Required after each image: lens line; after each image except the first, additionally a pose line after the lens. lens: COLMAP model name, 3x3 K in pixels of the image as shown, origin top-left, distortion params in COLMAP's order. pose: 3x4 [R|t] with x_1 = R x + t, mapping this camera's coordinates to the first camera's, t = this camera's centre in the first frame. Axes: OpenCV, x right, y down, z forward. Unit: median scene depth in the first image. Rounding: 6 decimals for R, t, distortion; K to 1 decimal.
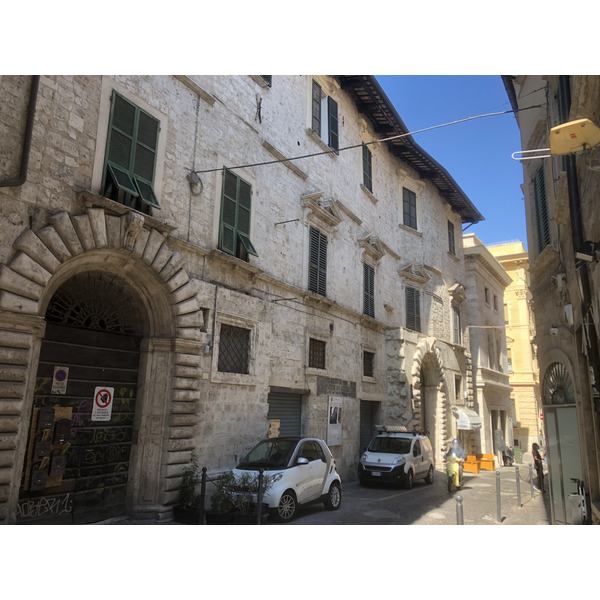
lens RADIAL K [[500.9, 0, 300.0], [0, 500.9, 300.0], [0, 0, 1]] dist [0.031767, 0.001177]
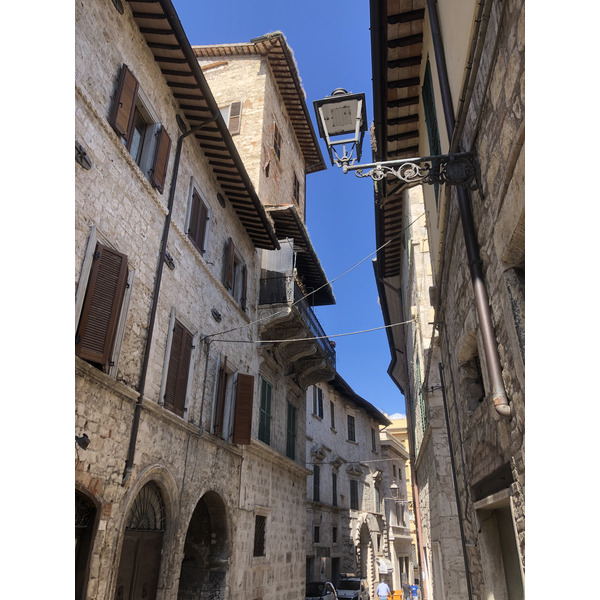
lens RADIAL K [[500.9, 0, 300.0], [0, 500.9, 300.0], [0, 0, 1]] dist [0.031767, 0.001177]
pose [[0.983091, 0.072691, 0.168074, -0.259766], [-0.031186, 0.970889, -0.237490, -0.189831], [-0.180445, 0.228233, 0.956739, -0.665456]]
